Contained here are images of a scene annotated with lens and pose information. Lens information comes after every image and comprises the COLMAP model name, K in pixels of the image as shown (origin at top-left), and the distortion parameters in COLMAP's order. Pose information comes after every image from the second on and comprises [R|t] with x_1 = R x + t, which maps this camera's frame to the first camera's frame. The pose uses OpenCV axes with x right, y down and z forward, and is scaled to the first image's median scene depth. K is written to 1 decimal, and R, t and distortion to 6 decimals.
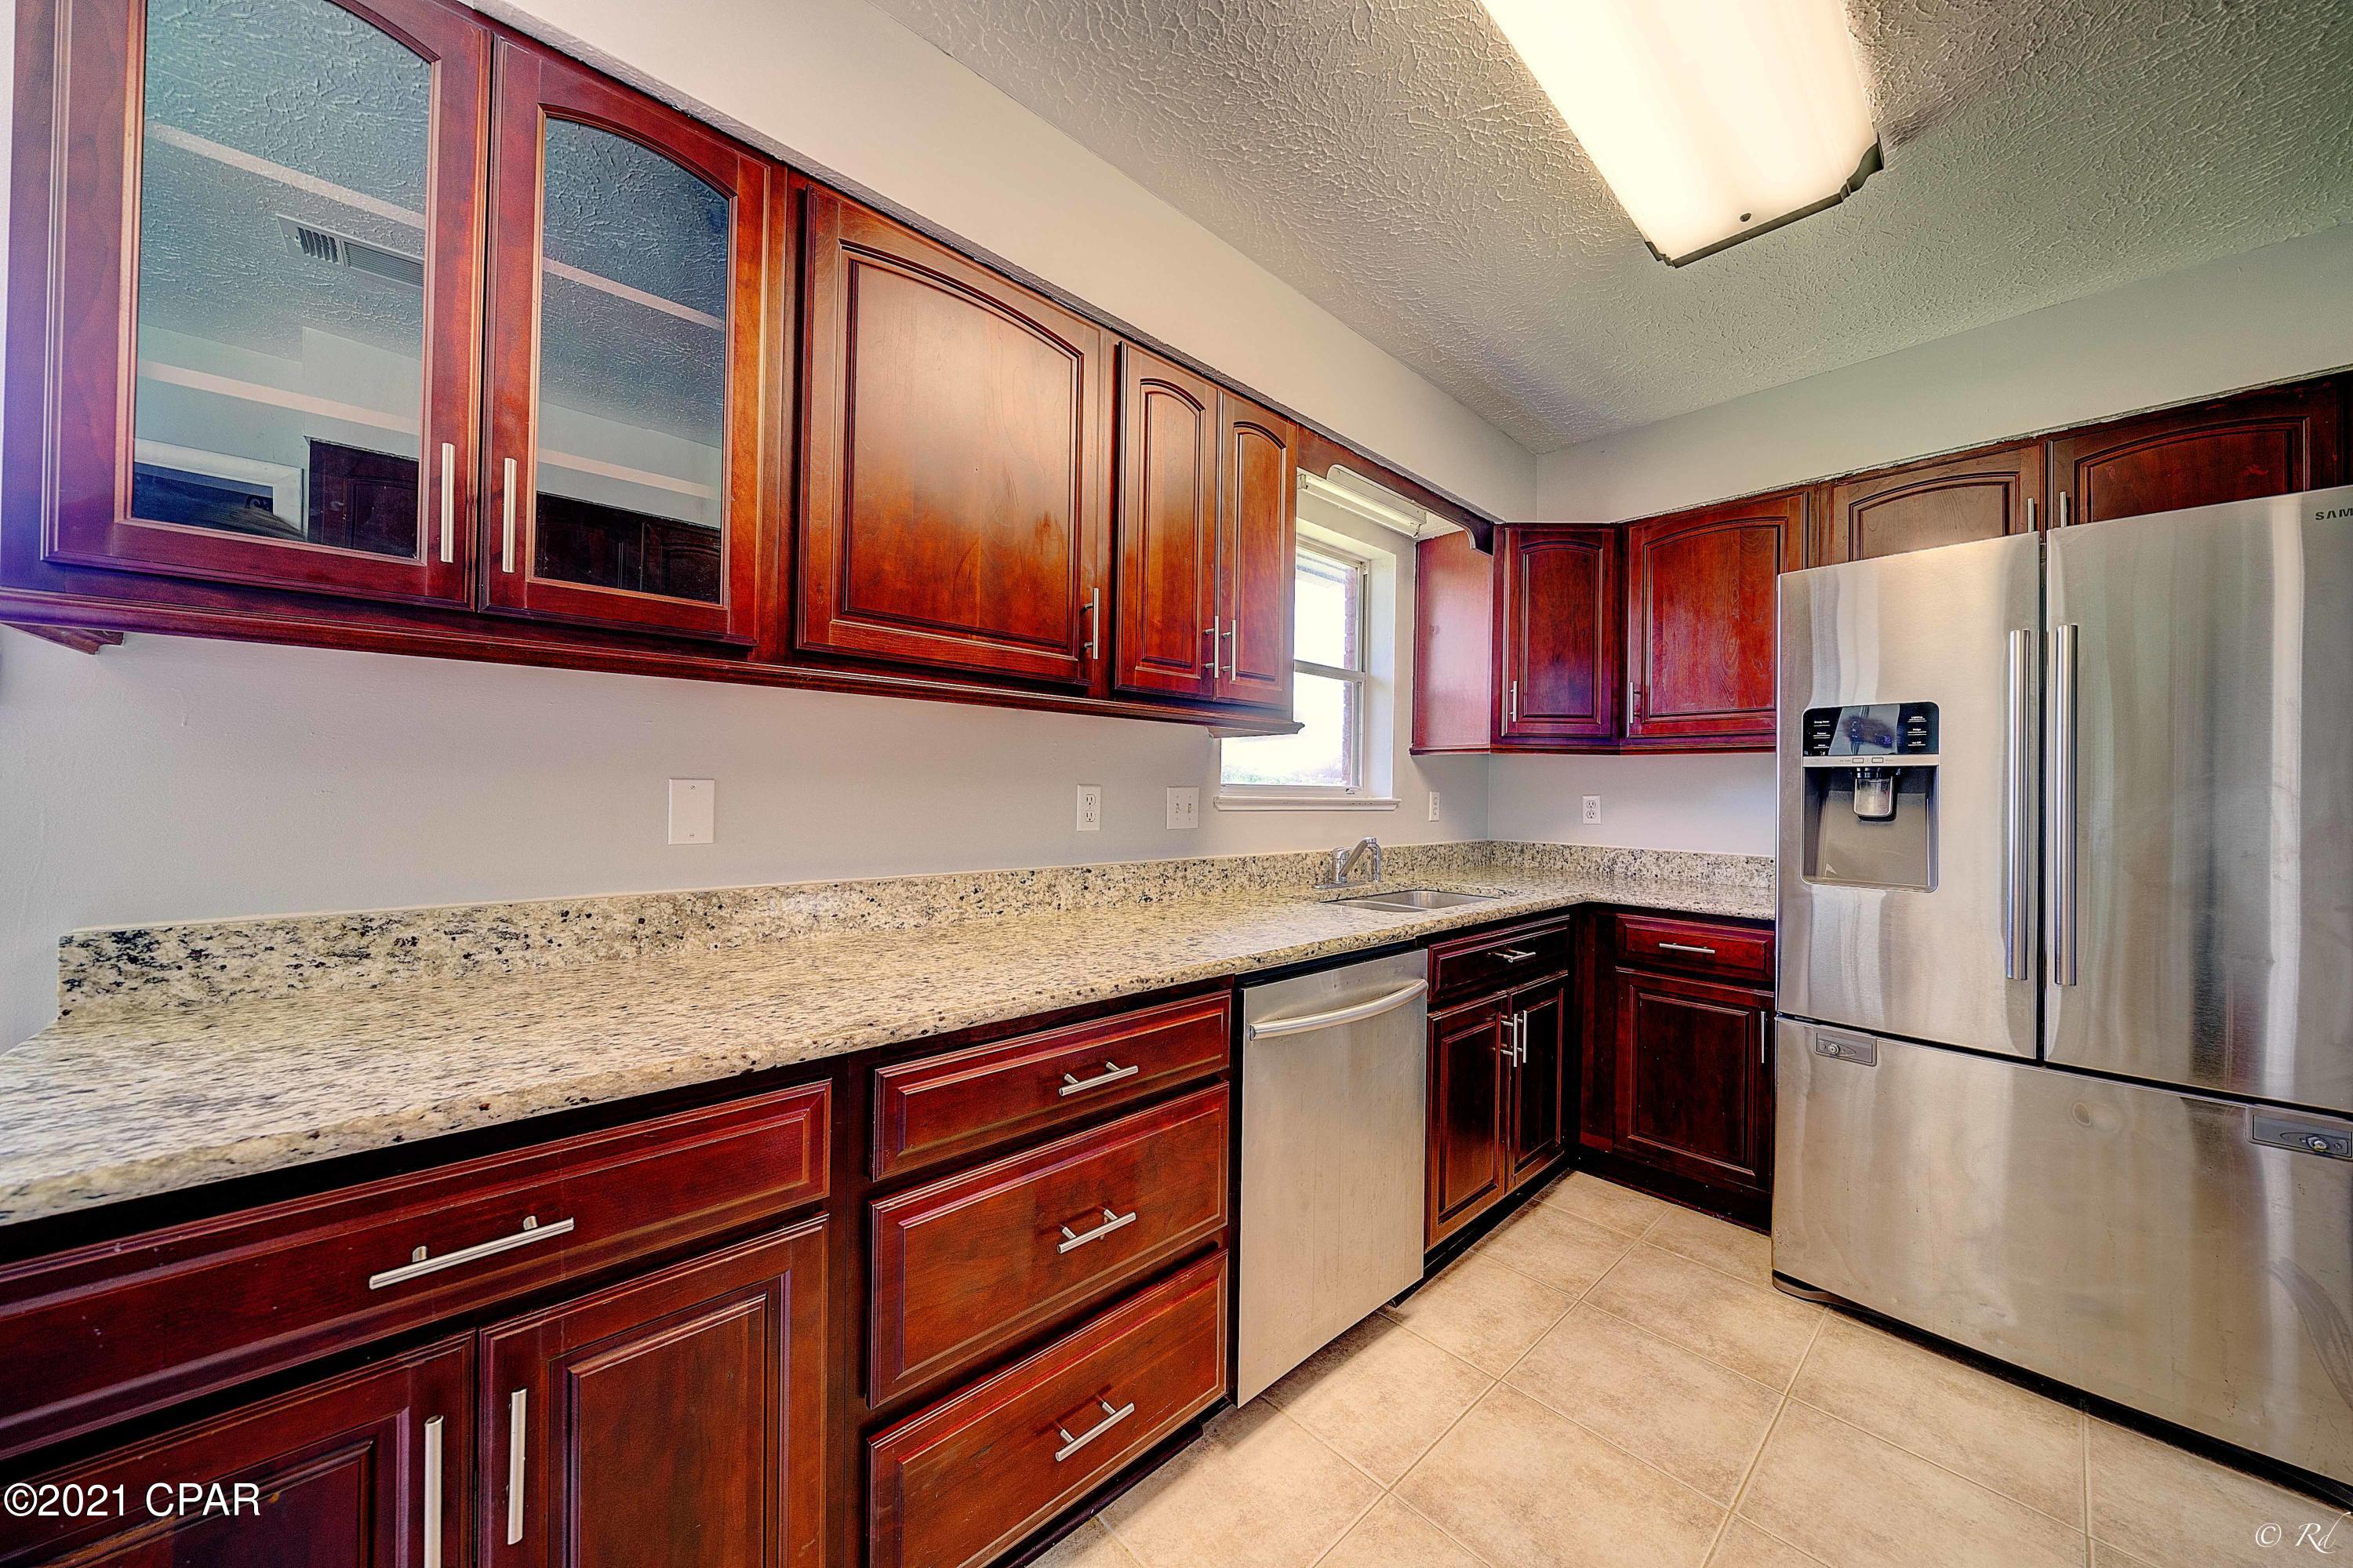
lens RADIAL K [[803.5, 0, 1176.5], [0, 803.5, 784.0], [0, 0, 1]] dist [-0.001187, 0.000239]
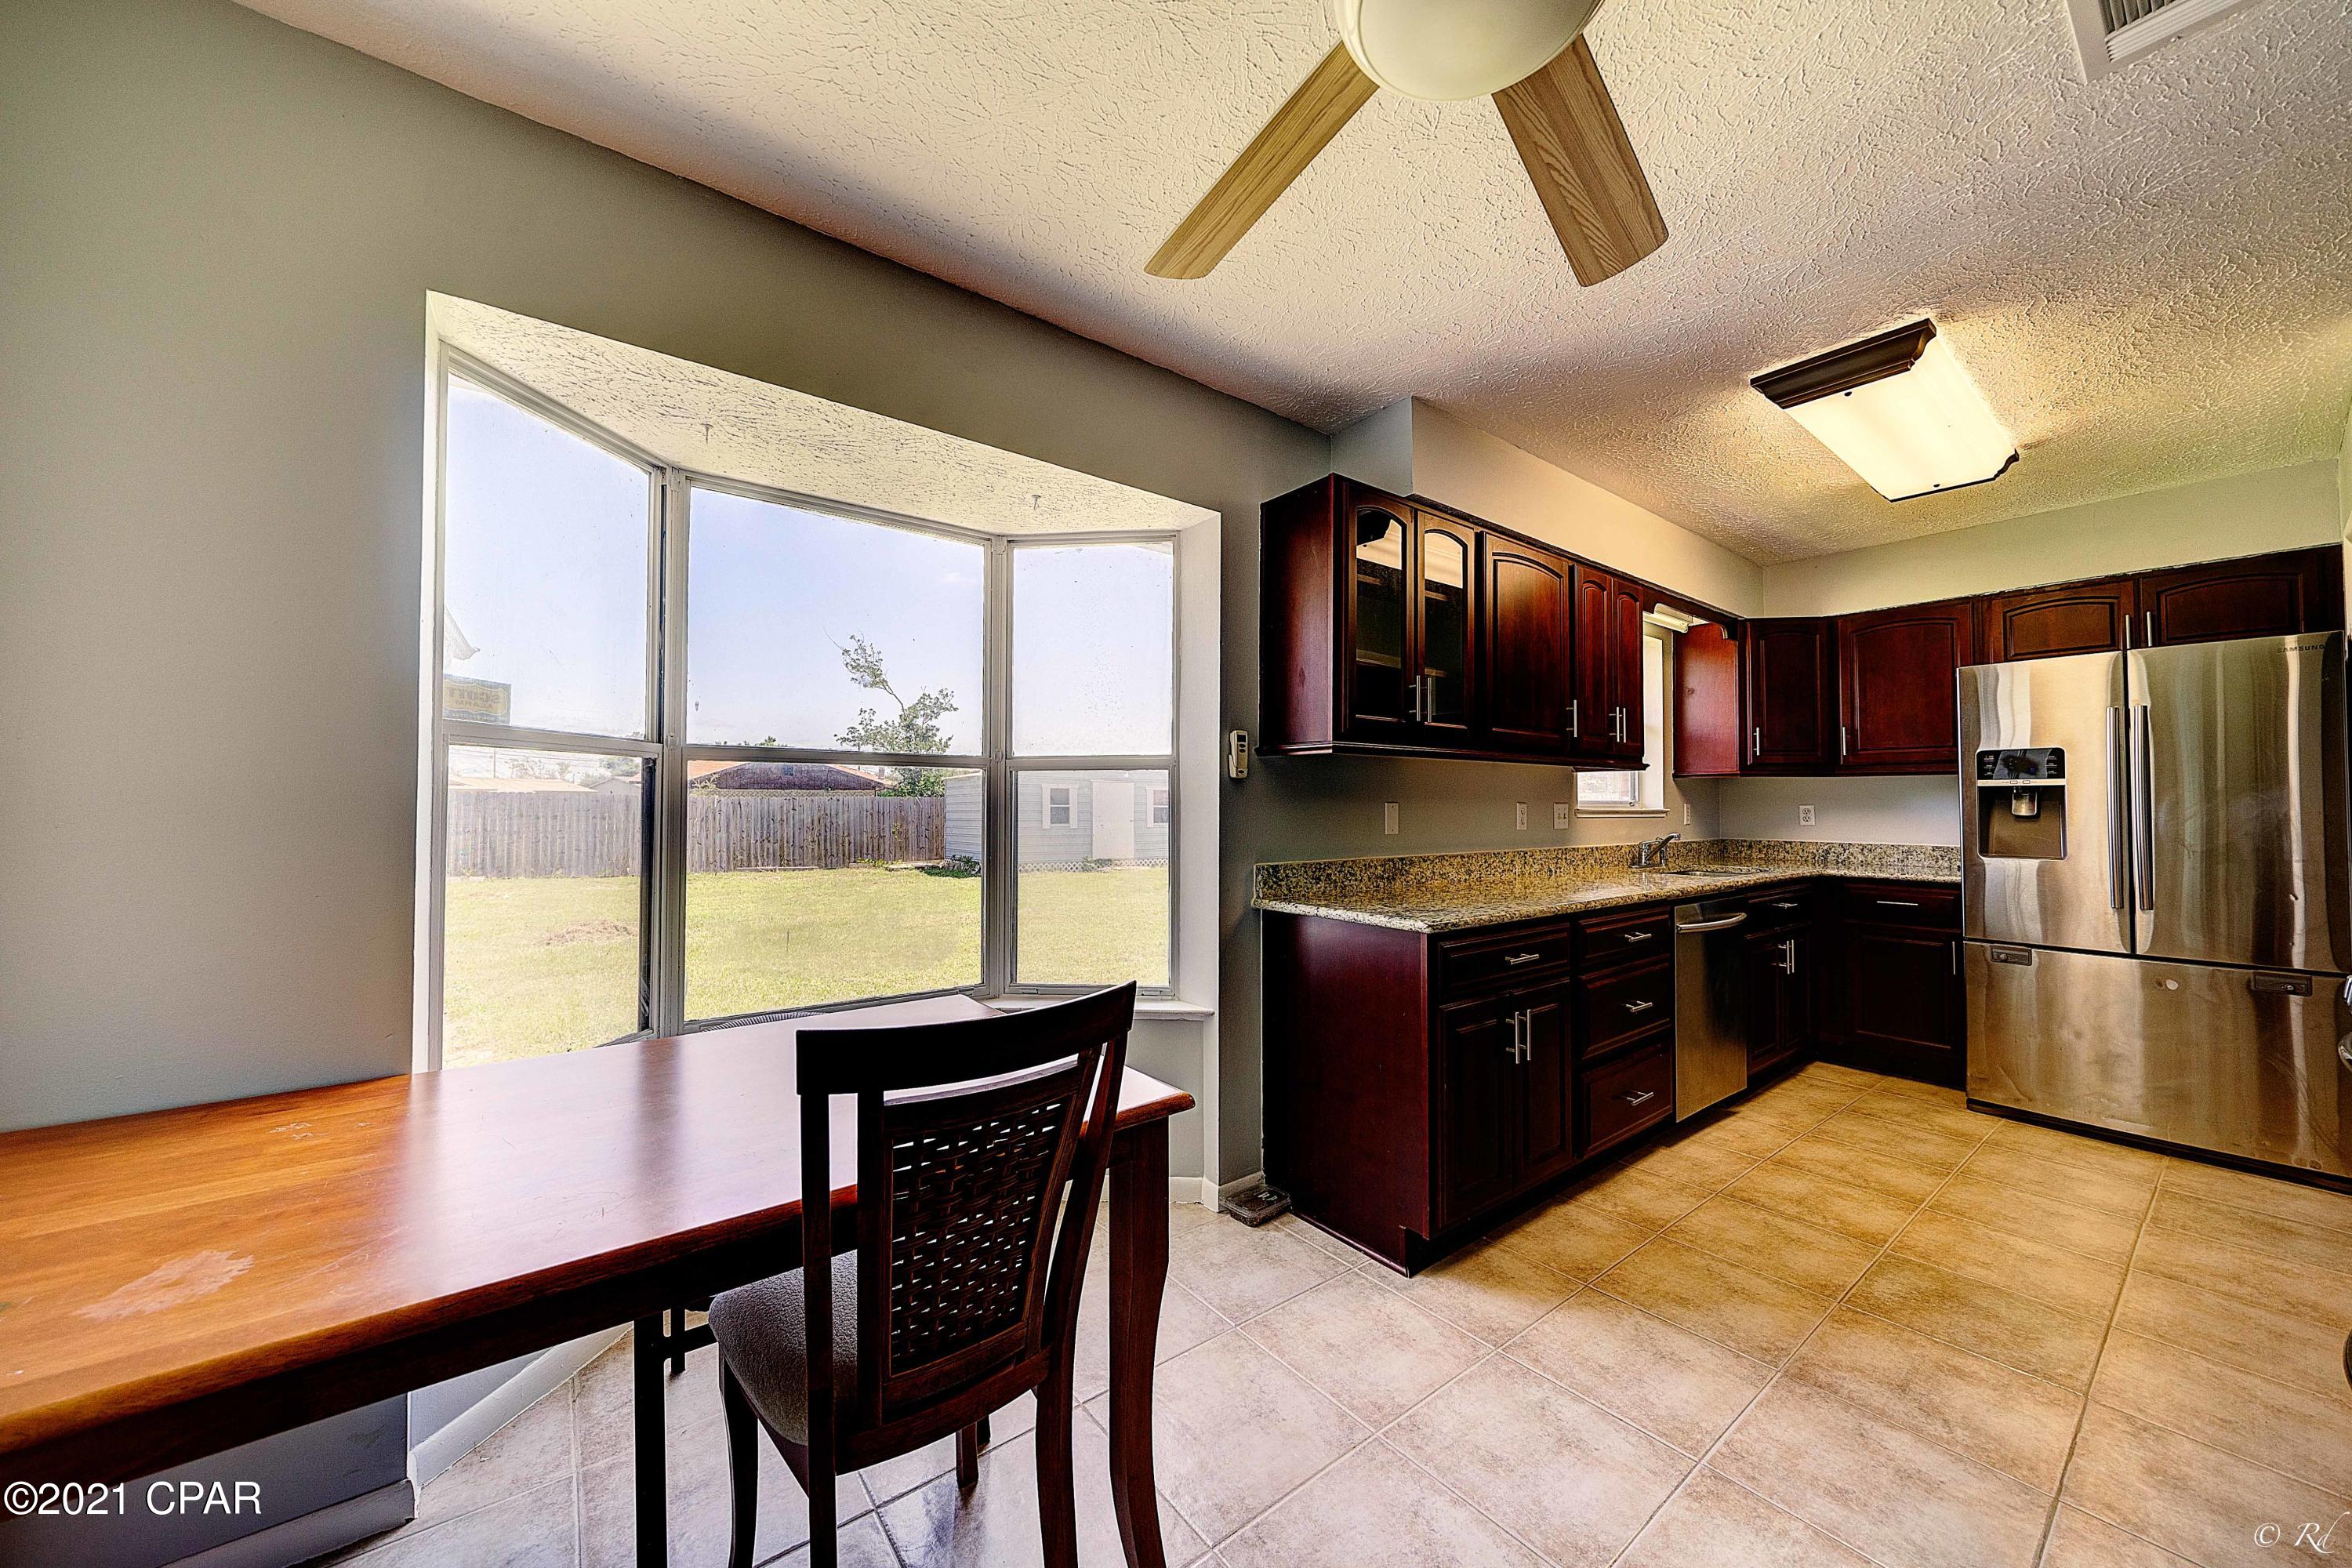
lens RADIAL K [[823.6, 0, 1170.5], [0, 823.6, 782.7], [0, 0, 1]] dist [-0.001726, -0.000219]
pose [[0.995040, -0.014782, -0.098372, -0.669525], [0.012911, 0.999724, -0.019631, -0.016243], [0.098636, 0.018264, 0.994956, -0.801481]]
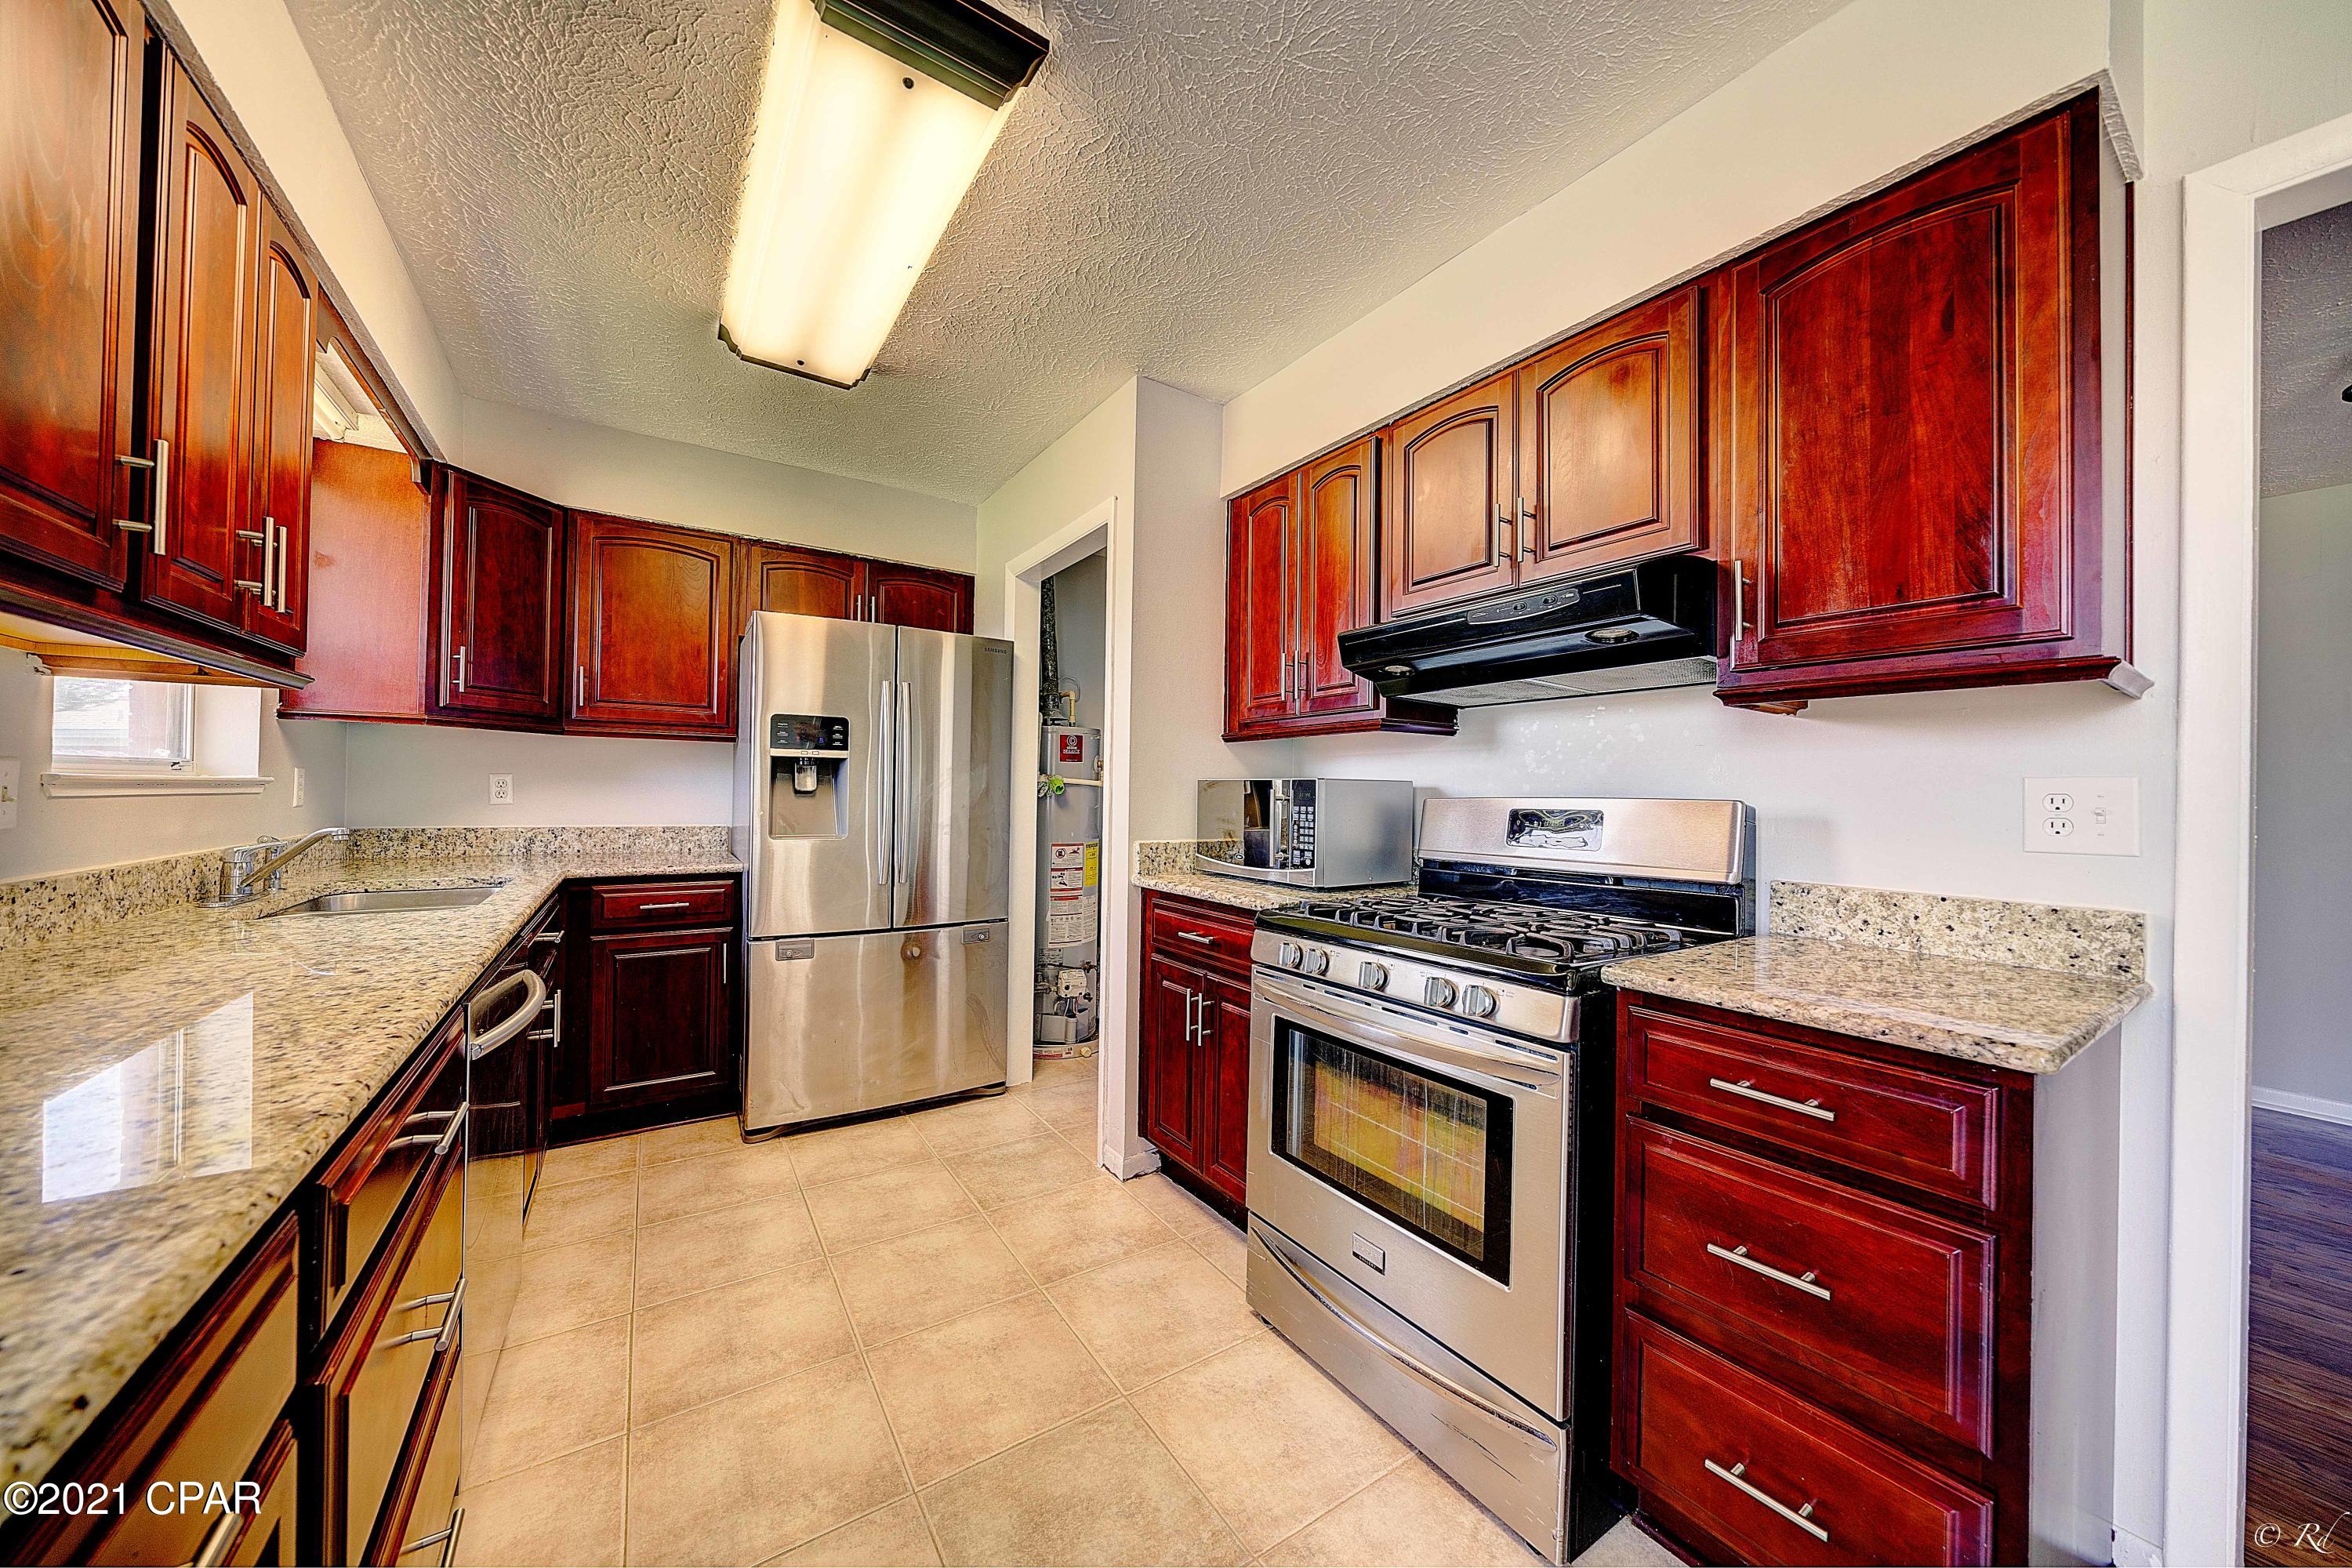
lens RADIAL K [[803.1, 0, 1176.0], [0, 803.1, 784.0], [0, 0, 1]] dist [-0.001187, 0.000239]
pose [[0.156769, -0.005371, 0.987621, -0.456901], [-0.021652, 0.999726, 0.008874, 0.000145], [-0.987398, -0.022775, 0.156610, 0.095895]]
